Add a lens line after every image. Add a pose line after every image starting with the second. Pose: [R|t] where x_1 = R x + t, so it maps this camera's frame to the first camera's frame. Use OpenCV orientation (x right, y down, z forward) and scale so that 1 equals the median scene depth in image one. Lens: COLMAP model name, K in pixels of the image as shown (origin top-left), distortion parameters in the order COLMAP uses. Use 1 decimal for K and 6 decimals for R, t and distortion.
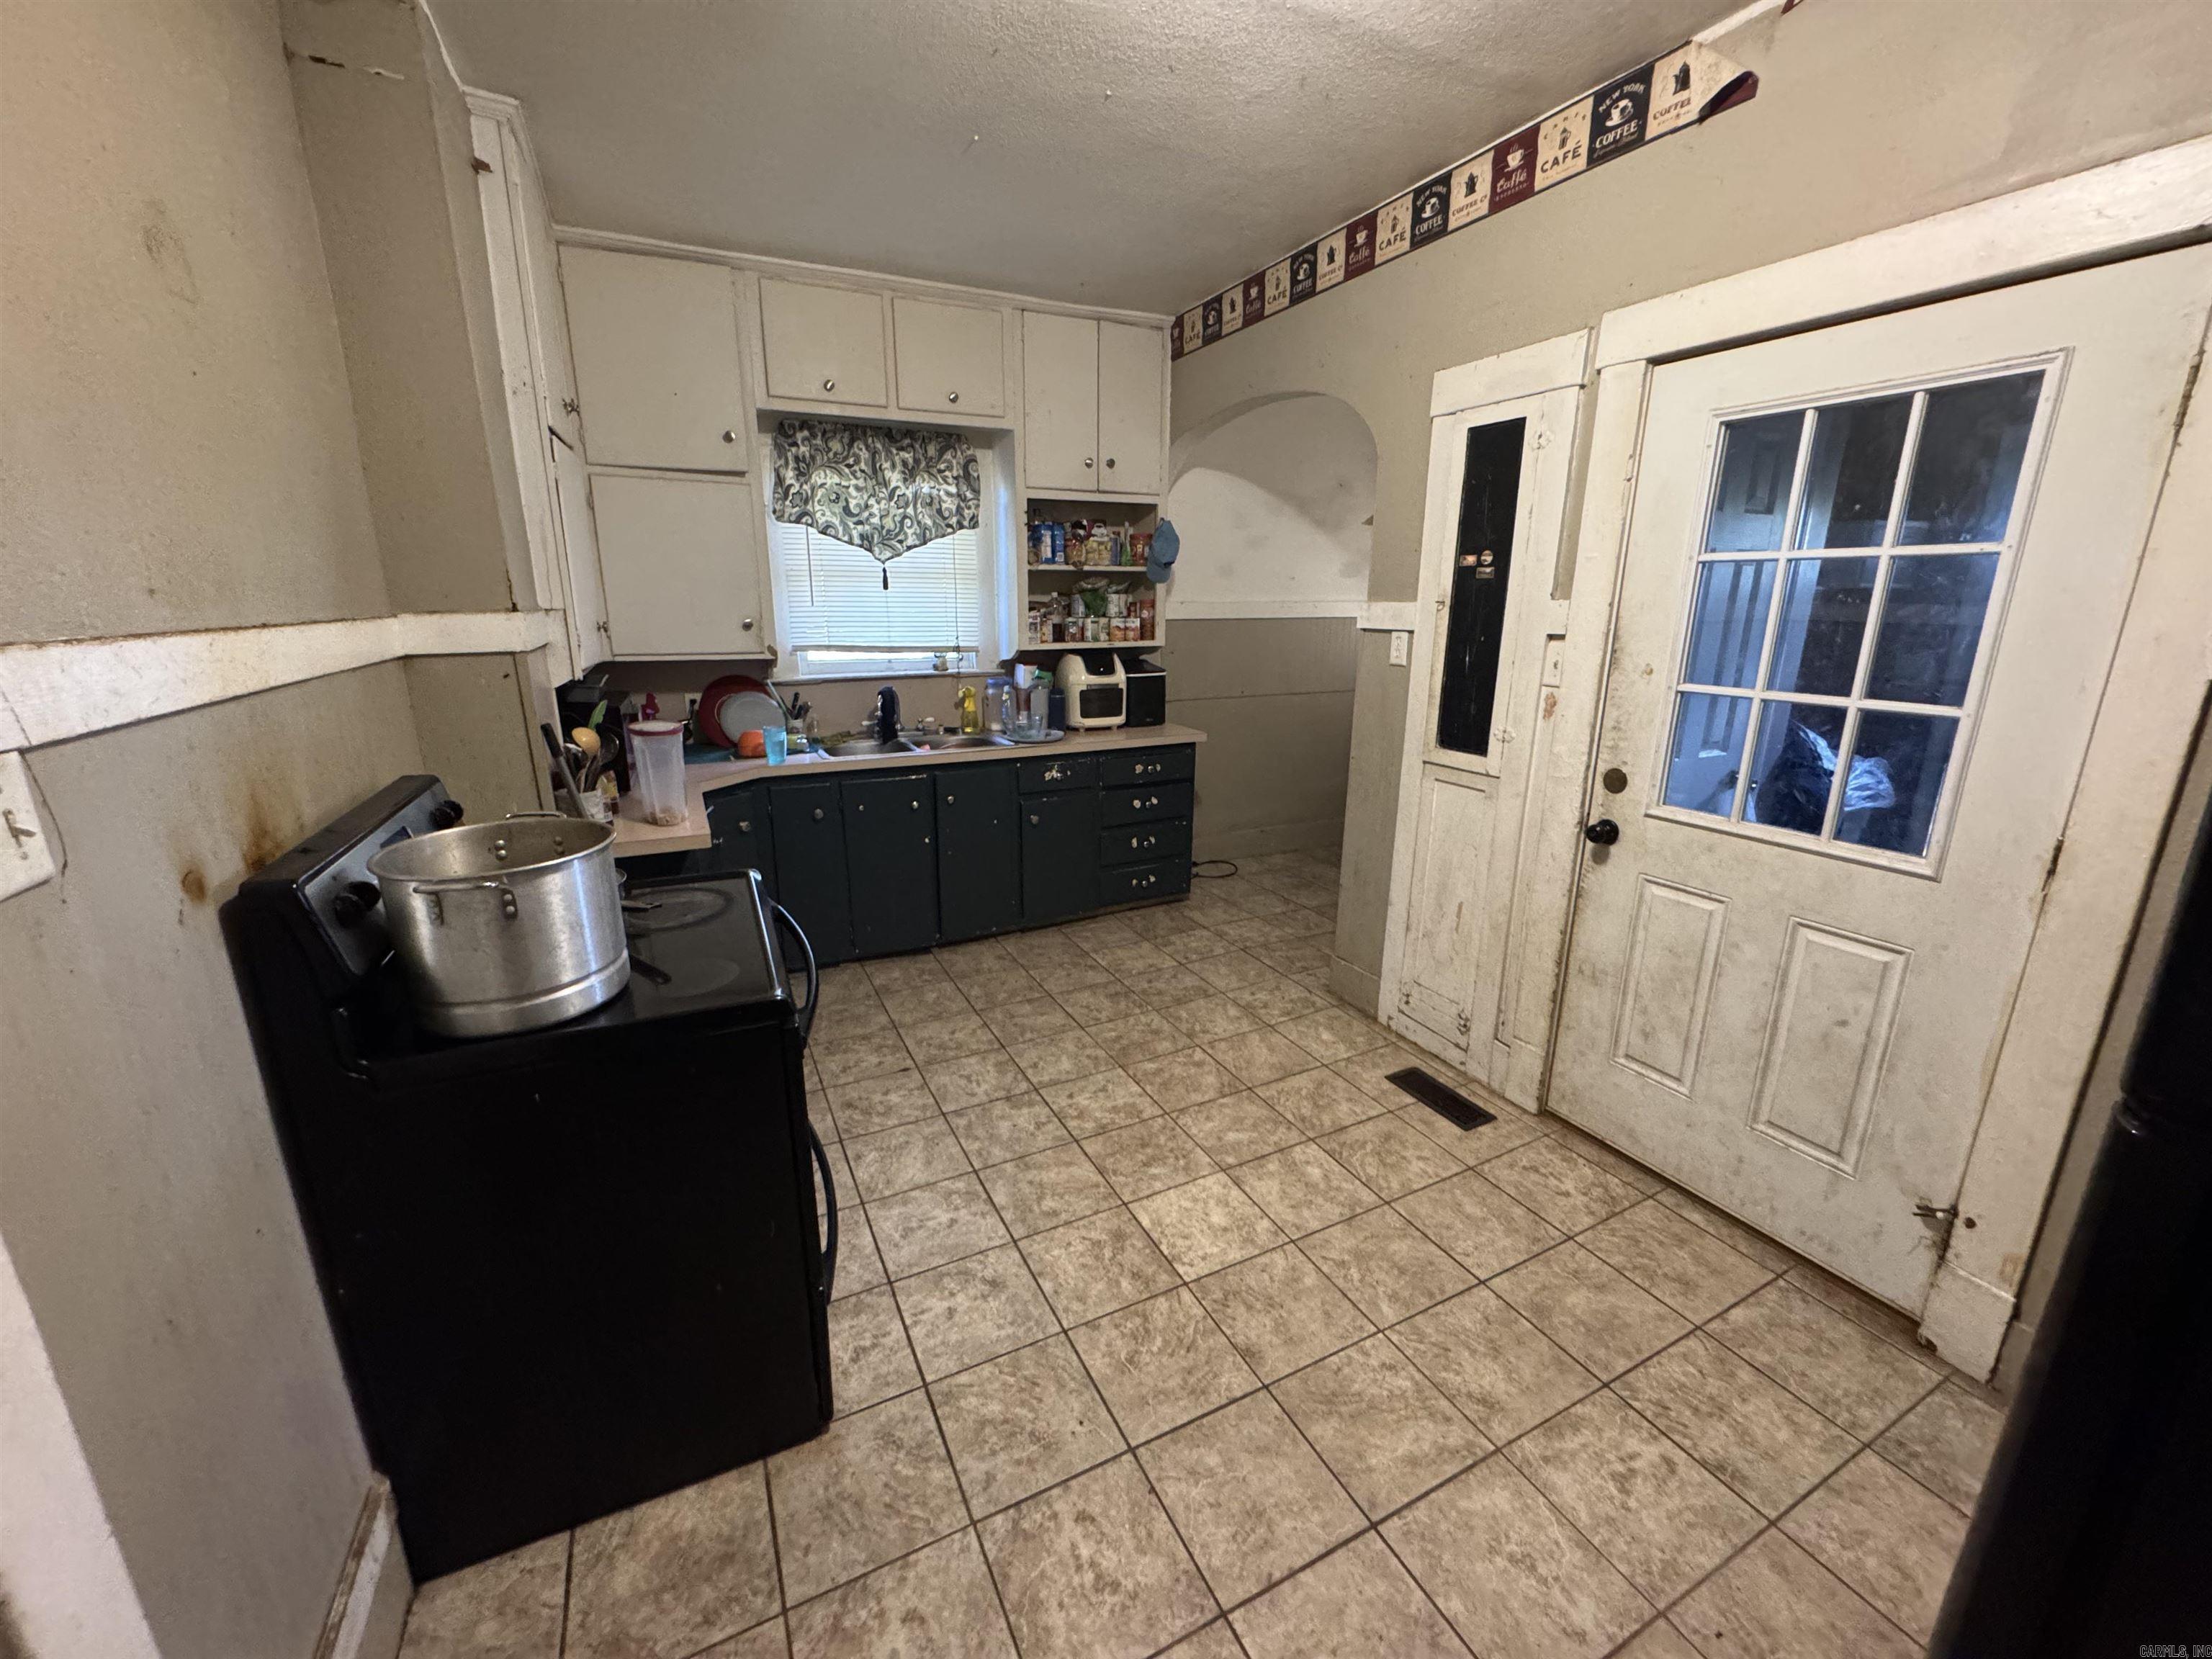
lens RADIAL K [[881.2, 0, 1106.7], [0, 881.2, 828.7], [0, 0, 1]] dist [-0.000513, 0.000718]
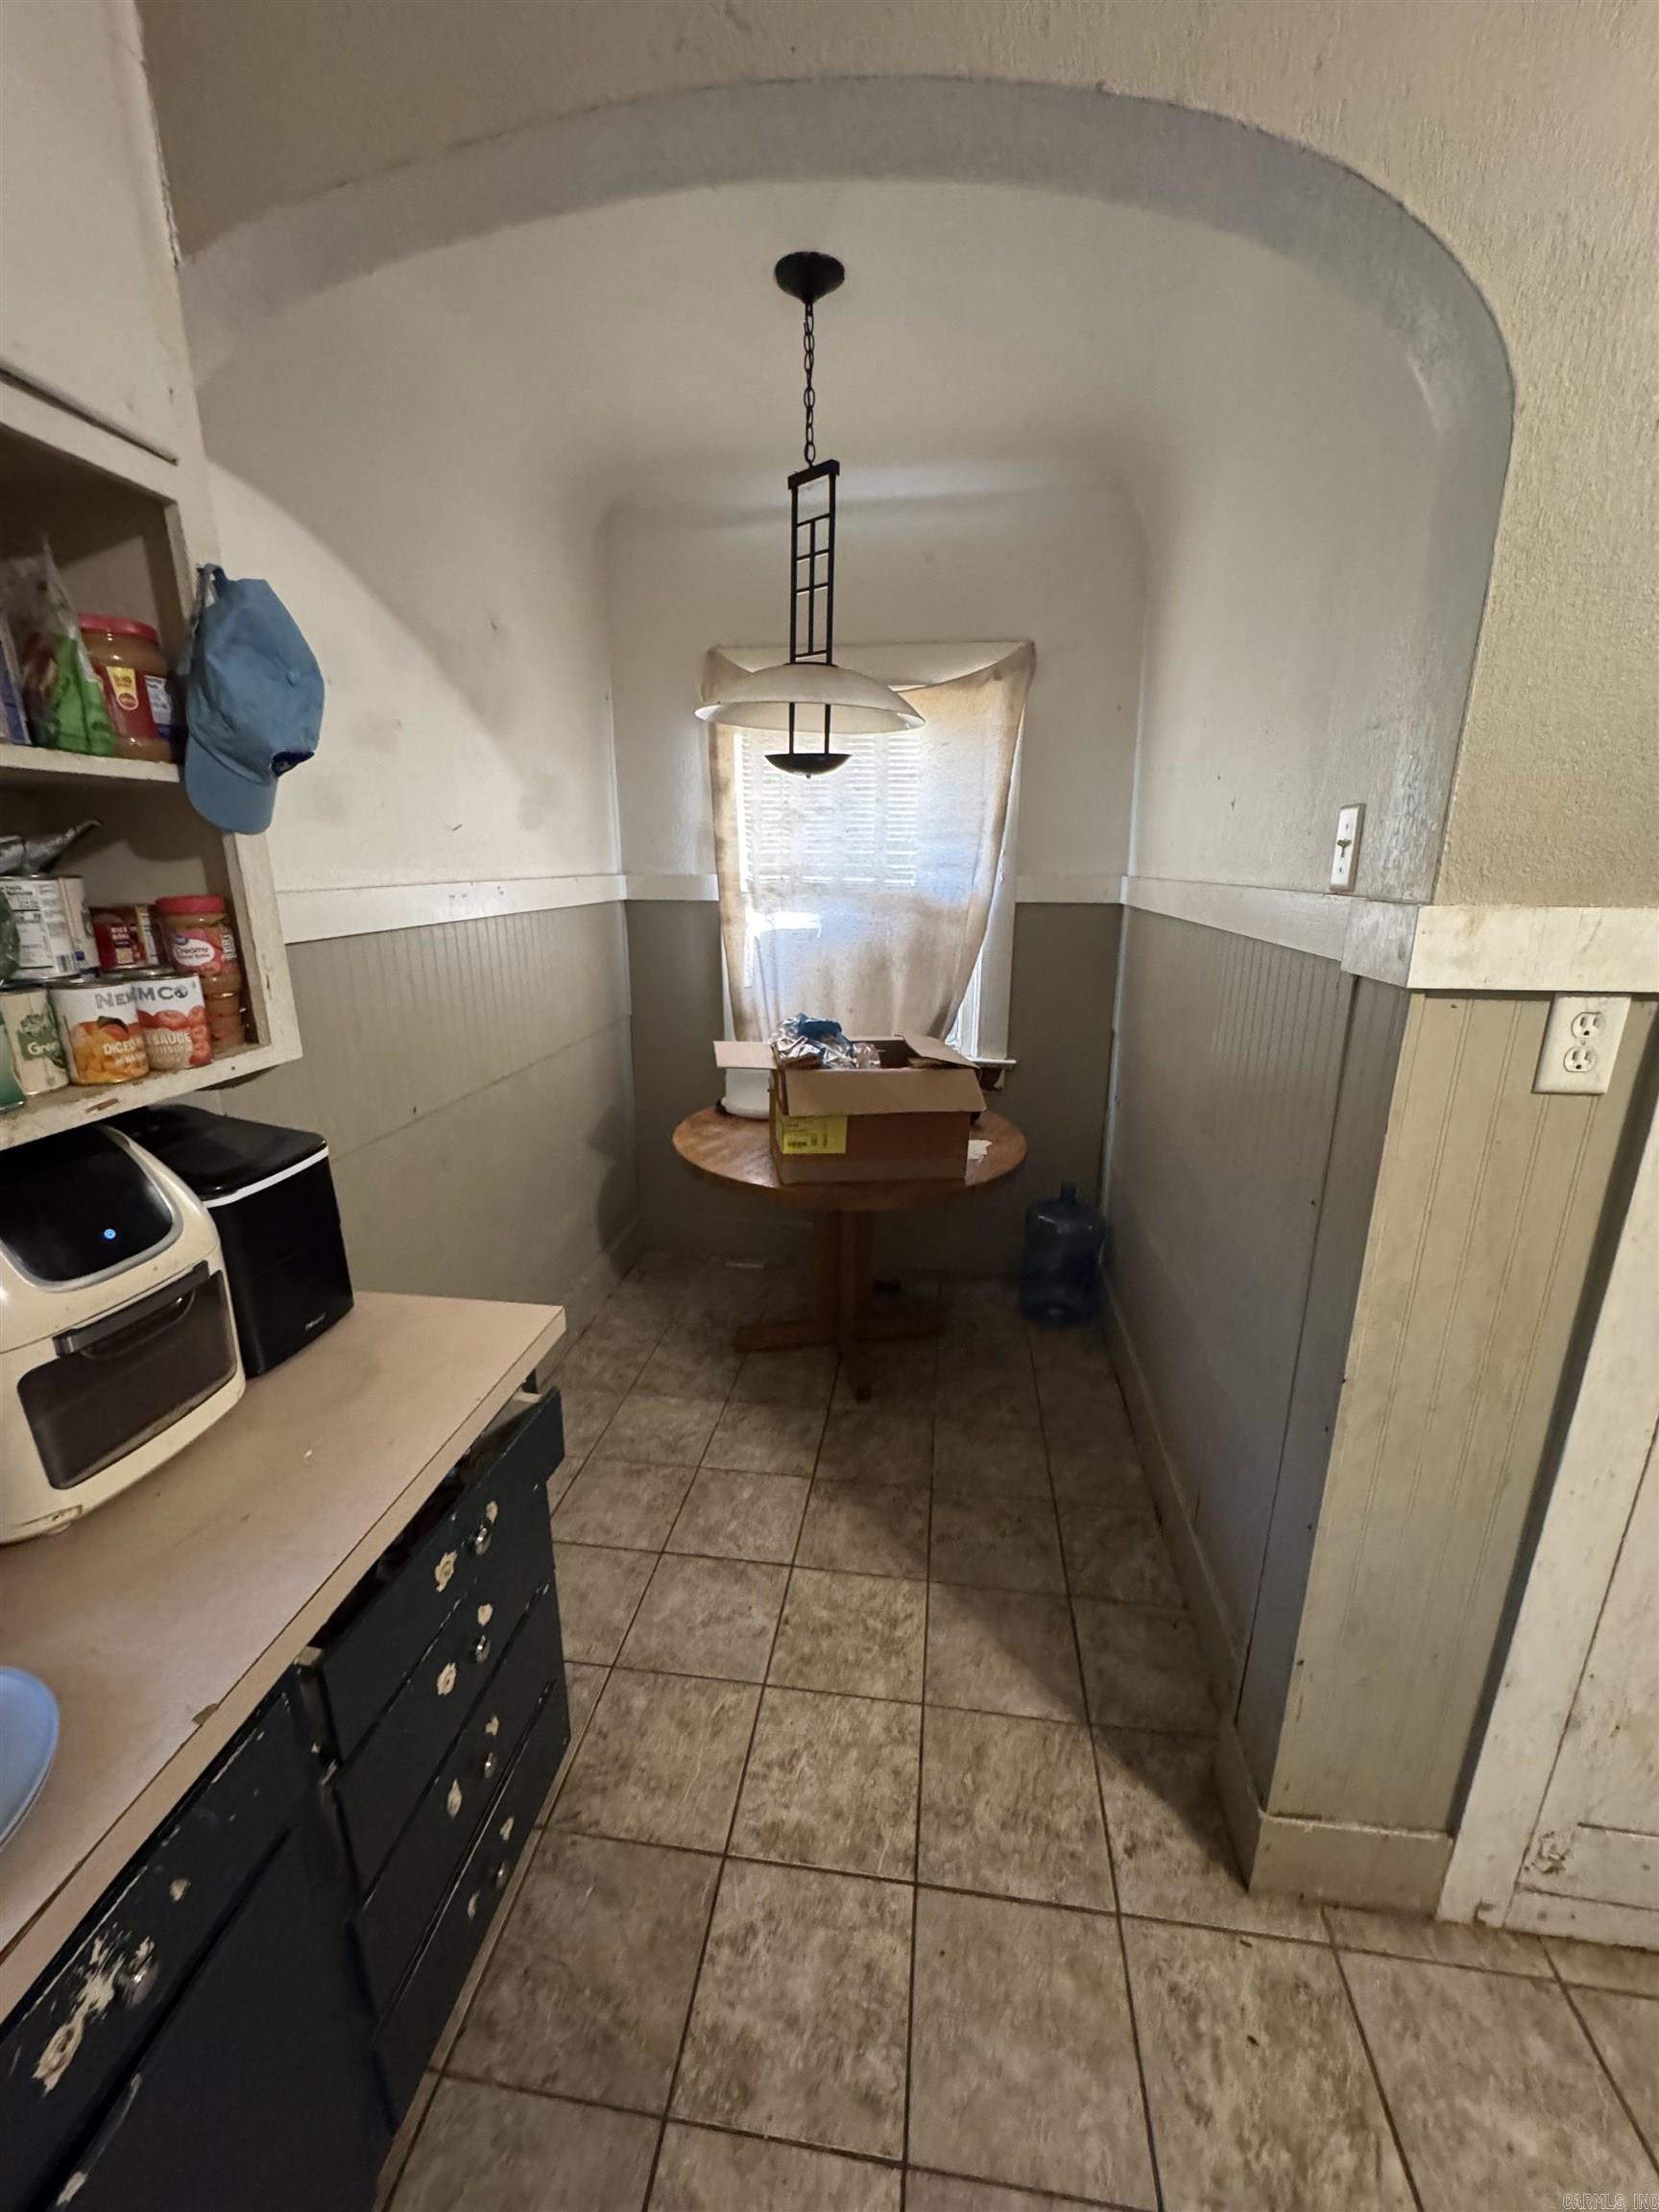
lens RADIAL K [[881.2, 0, 831.8], [0, 881.2, 1111.4], [0, 0, 1]] dist [-0.000513, 0.000718]
pose [[0.560720, -0.230962, 0.795141, -0.068569], [0.210466, 0.968525, 0.132908, -0.197297], [-0.800811, 0.092826, 0.591680, 0.716124]]
